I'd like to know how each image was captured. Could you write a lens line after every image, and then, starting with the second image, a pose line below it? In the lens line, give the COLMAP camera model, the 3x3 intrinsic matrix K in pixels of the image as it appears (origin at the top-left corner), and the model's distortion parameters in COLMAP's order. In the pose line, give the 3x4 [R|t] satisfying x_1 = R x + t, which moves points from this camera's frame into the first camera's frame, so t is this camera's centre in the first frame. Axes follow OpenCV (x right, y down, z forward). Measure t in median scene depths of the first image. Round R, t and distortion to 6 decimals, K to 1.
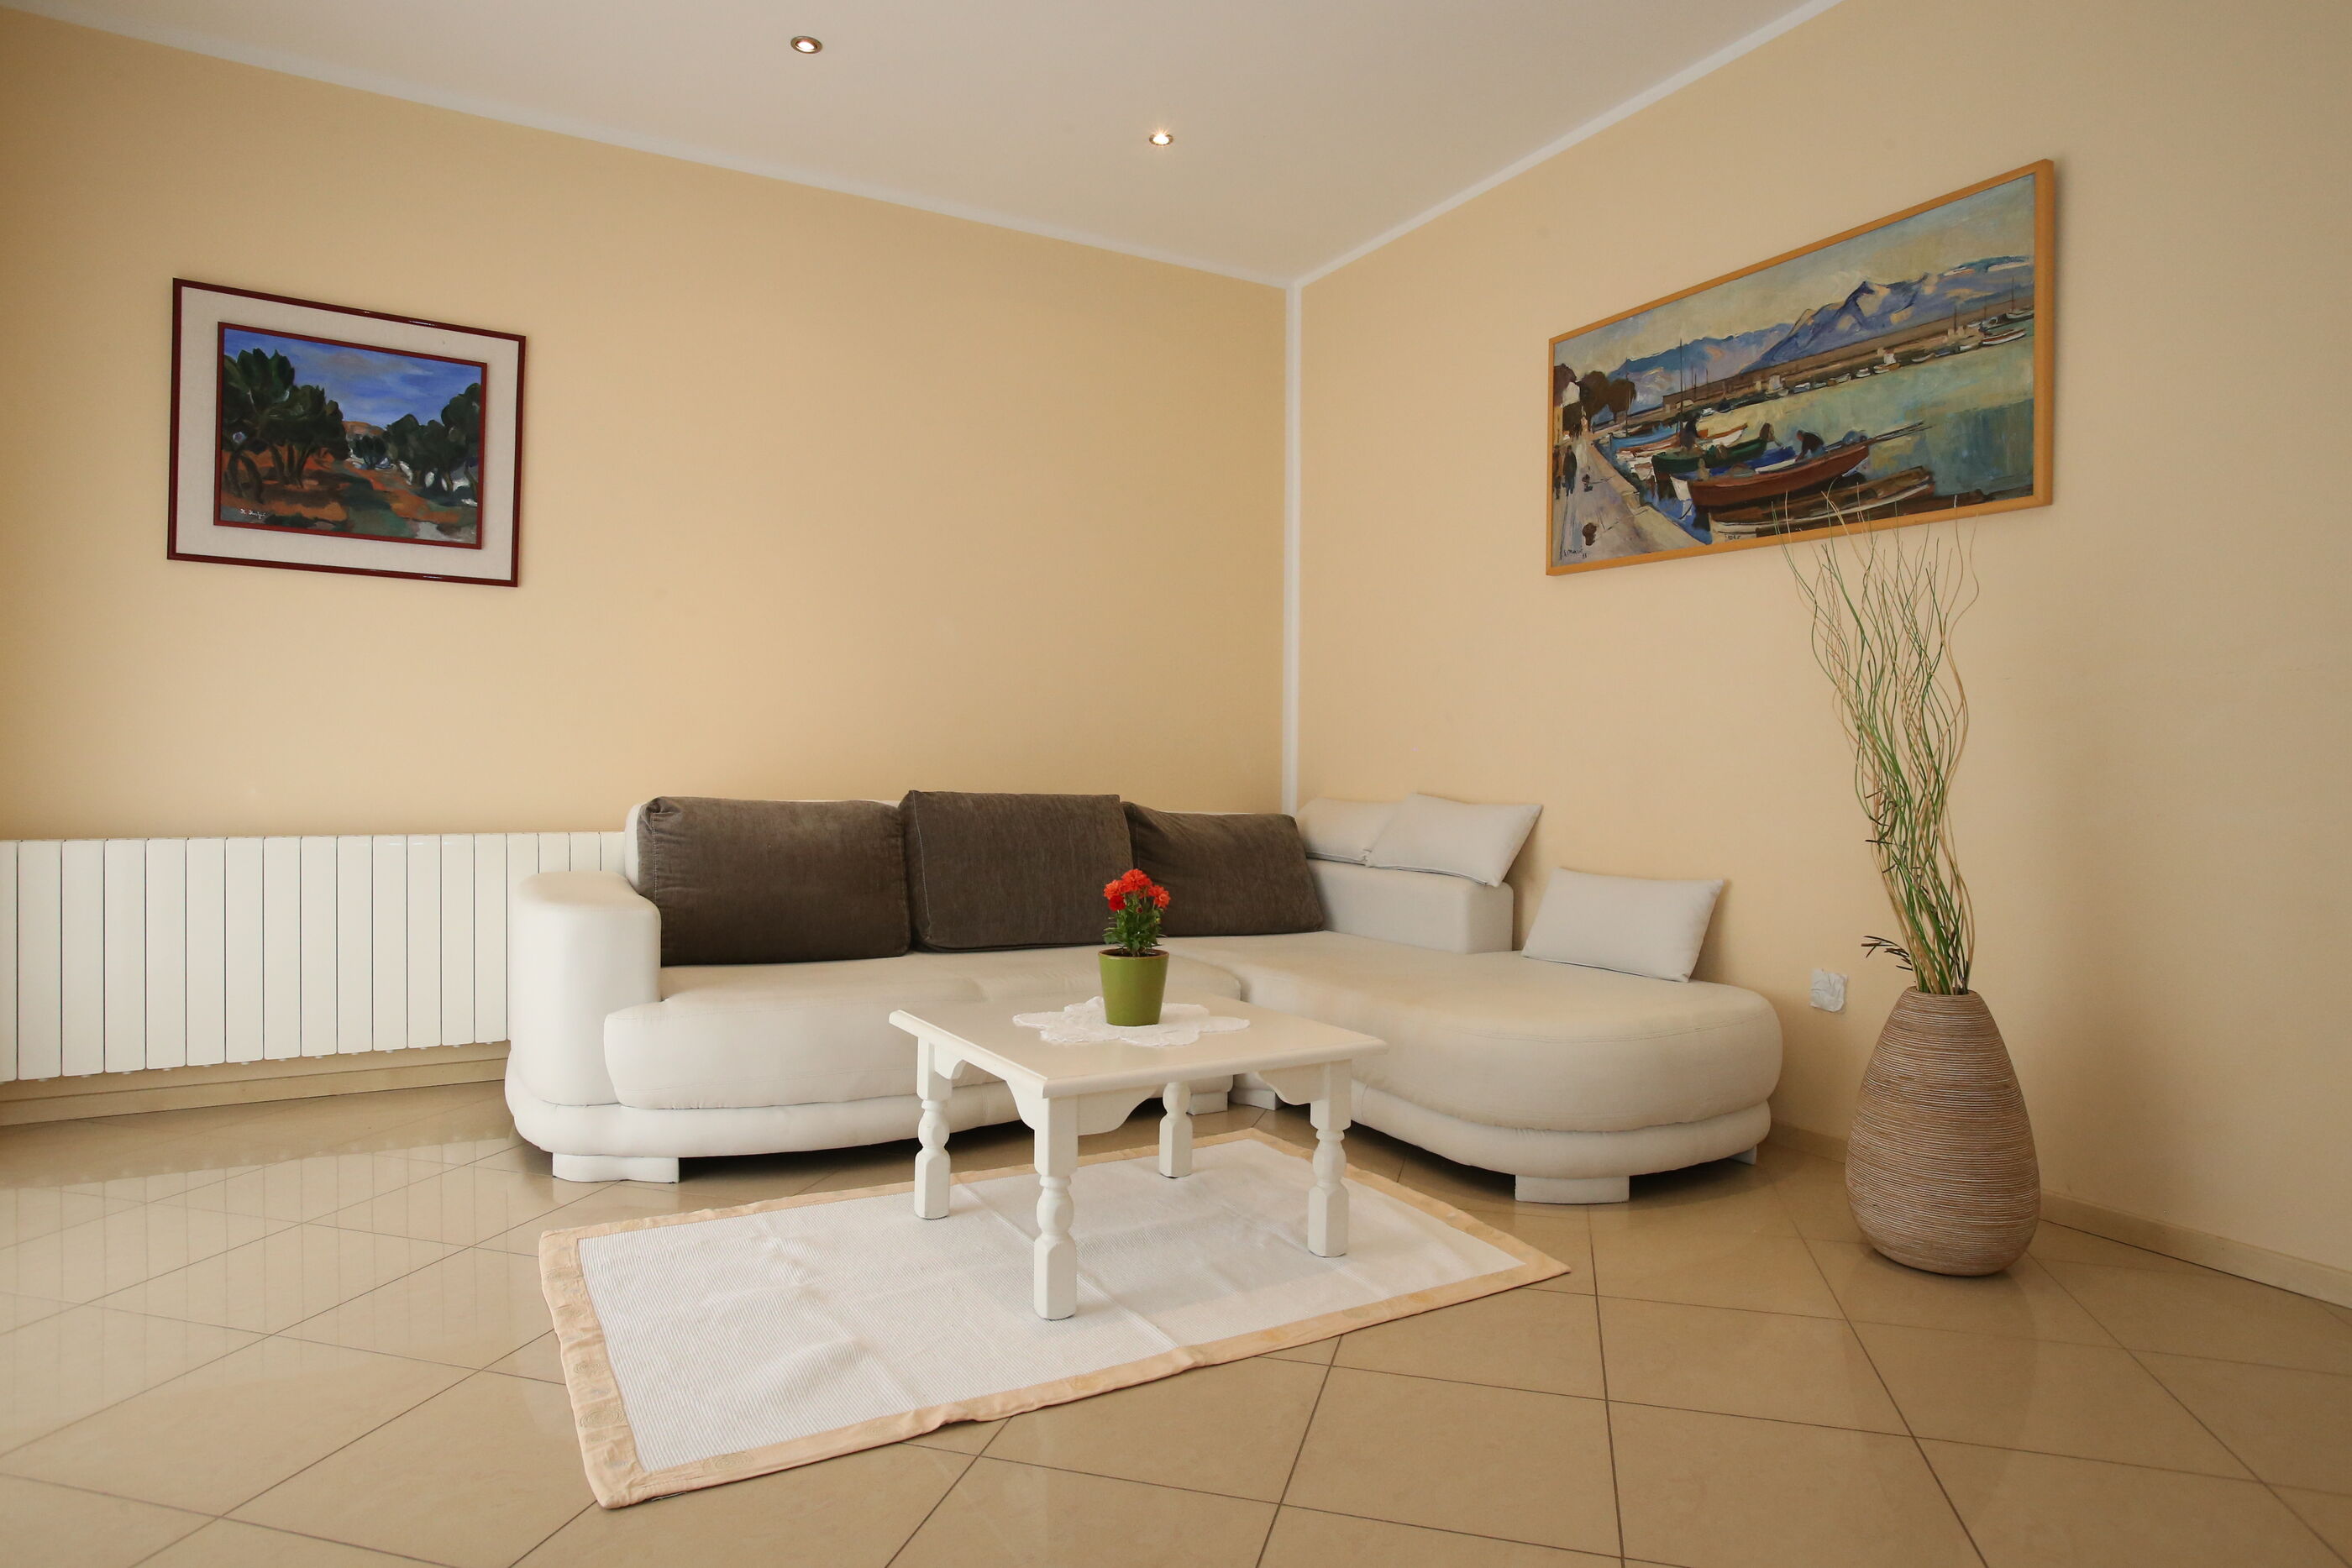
lens RADIAL K [[1352.5, 0, 1180.9], [0, 1352.5, 775.6], [0, 0, 1]] dist [-0.052399, 0.039724]
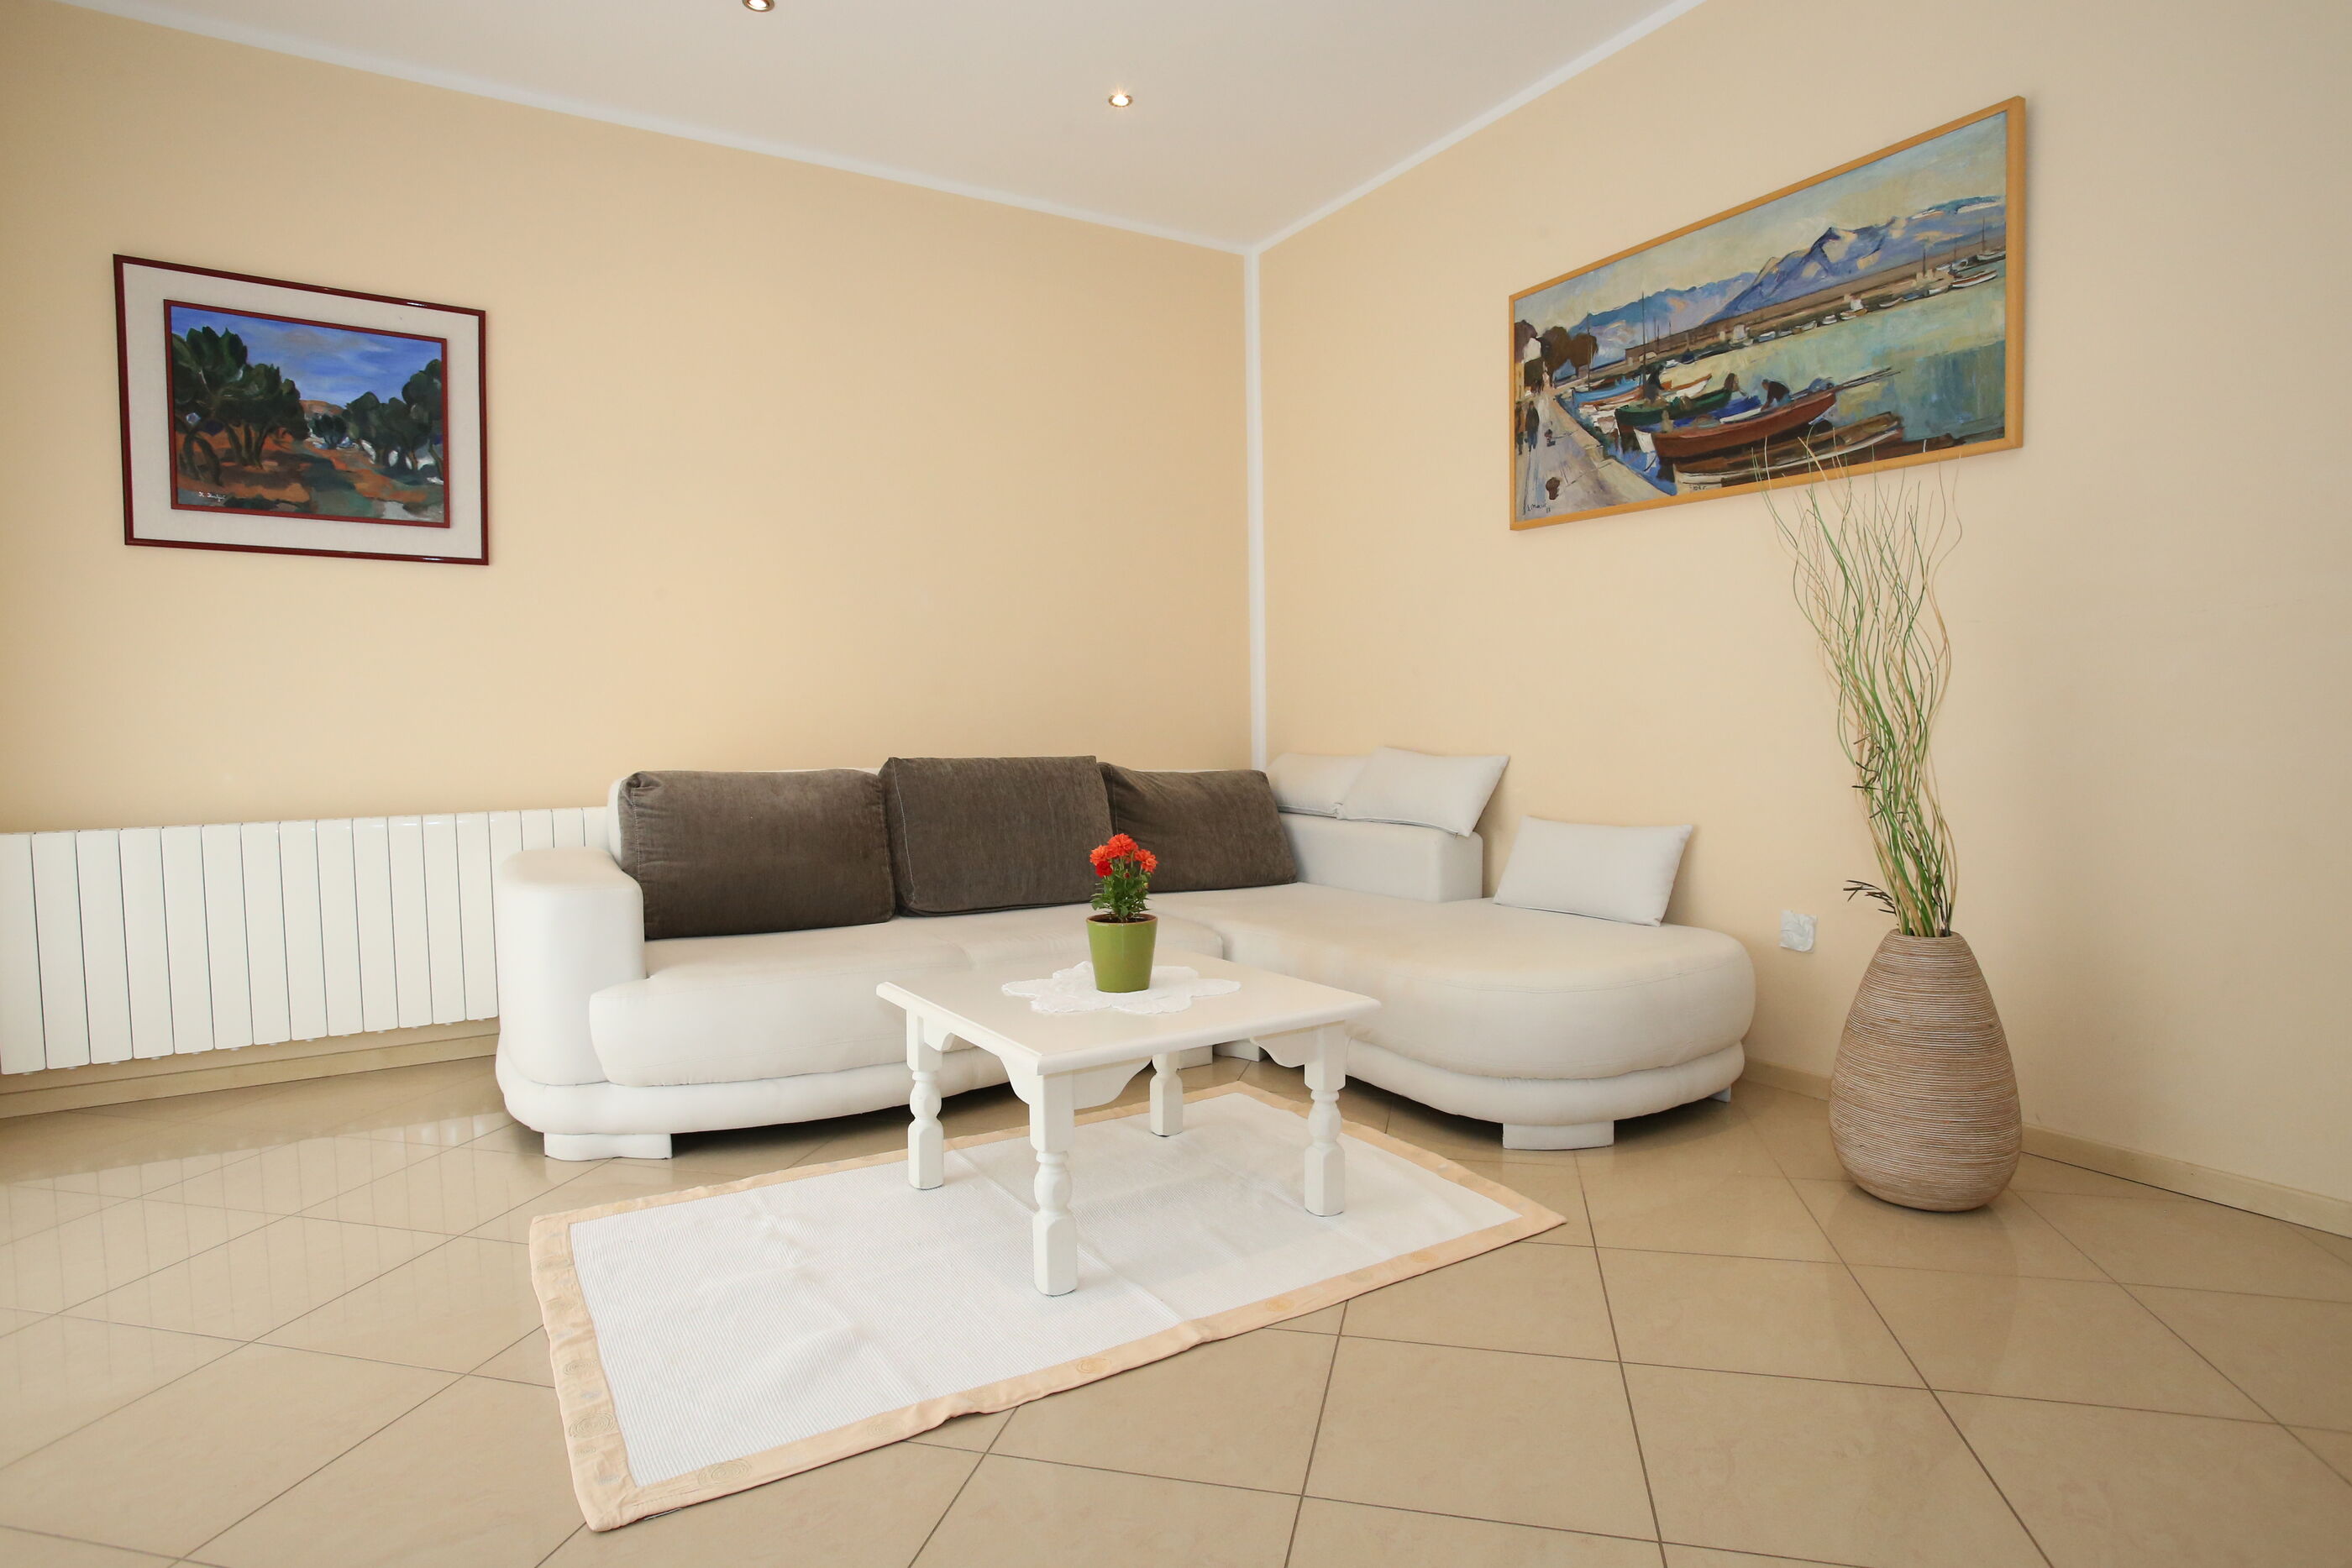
lens RADIAL K [[1253.2, 0, 1176.0], [0, 1253.2, 784.0], [0, 0, 1]] dist [-0.057923, 0.033991]
pose [[0.999298, -0.026915, 0.026057, -0.012886], [0.025795, 0.998767, 0.042410, -0.004112], [-0.027166, -0.041708, 0.998760, 0.066396]]
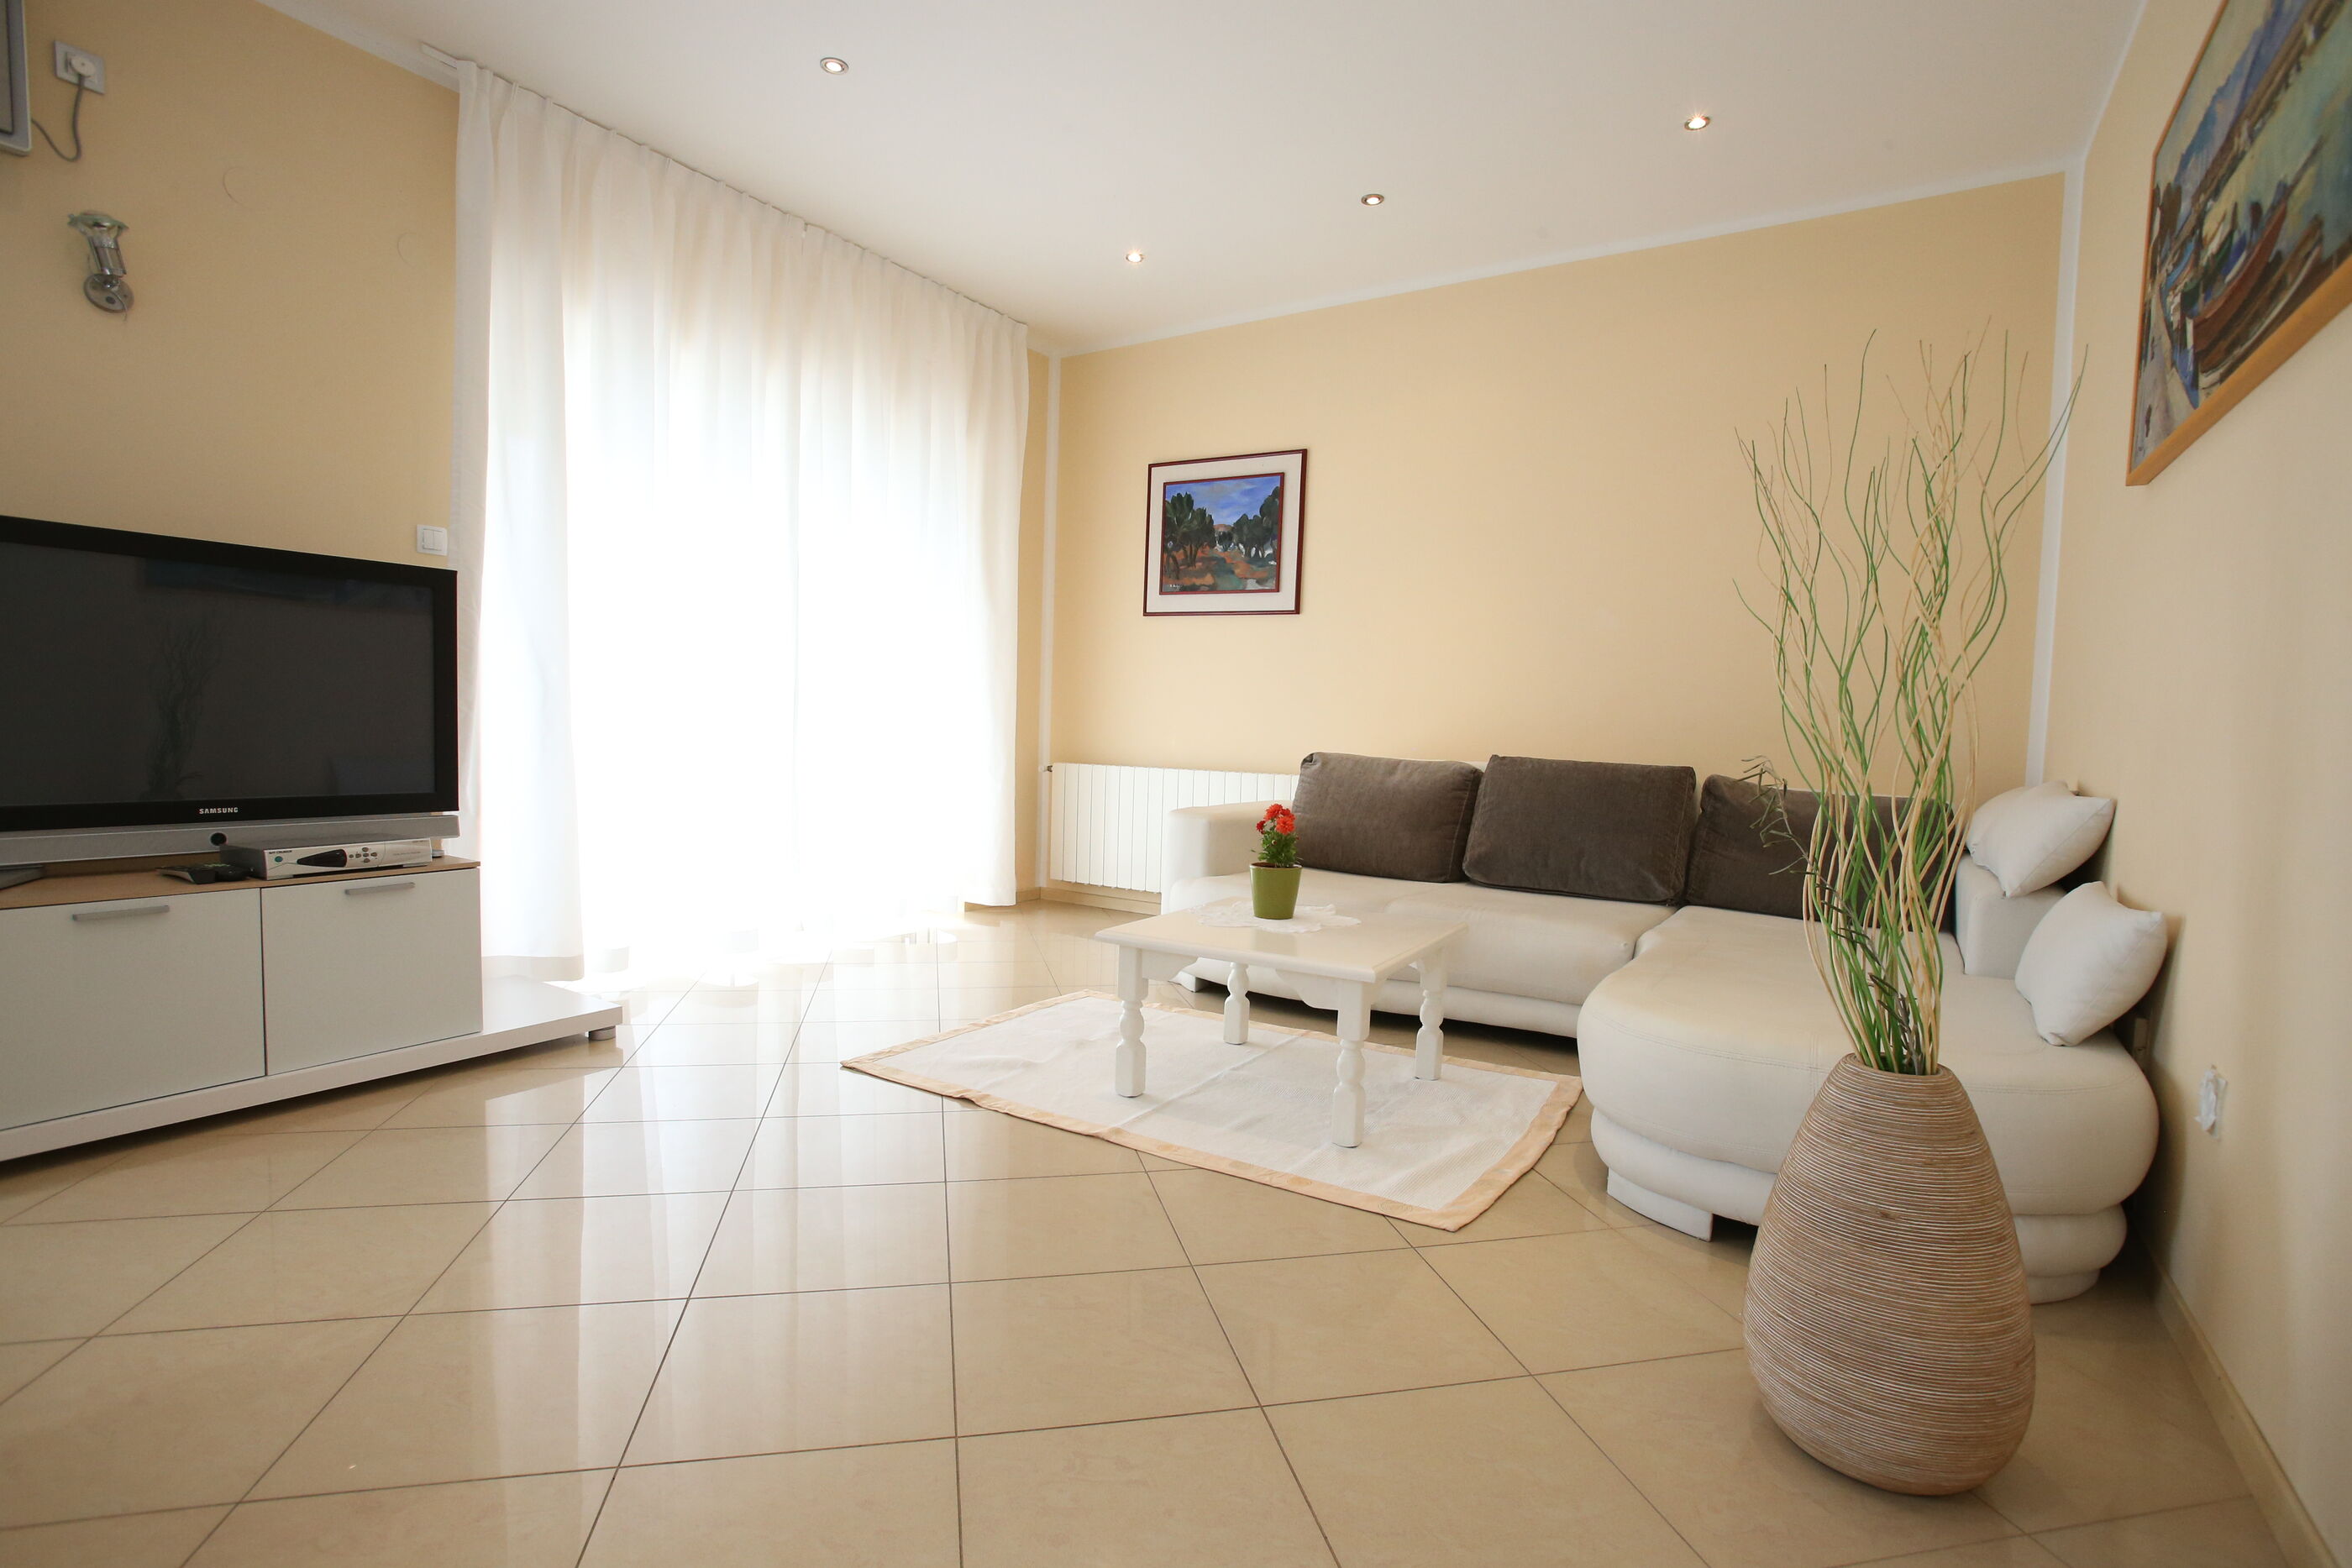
lens RADIAL K [[1136.5, 0, 1173.7], [0, 1136.5, 790.7], [0, 0, 1]] dist [-0.079601, 0.044076]
pose [[0.457011, 0.055280, -0.887741, 0.667522], [-0.030694, 0.998453, 0.046372, 0.005550], [0.888931, 0.006056, 0.458001, 0.309856]]
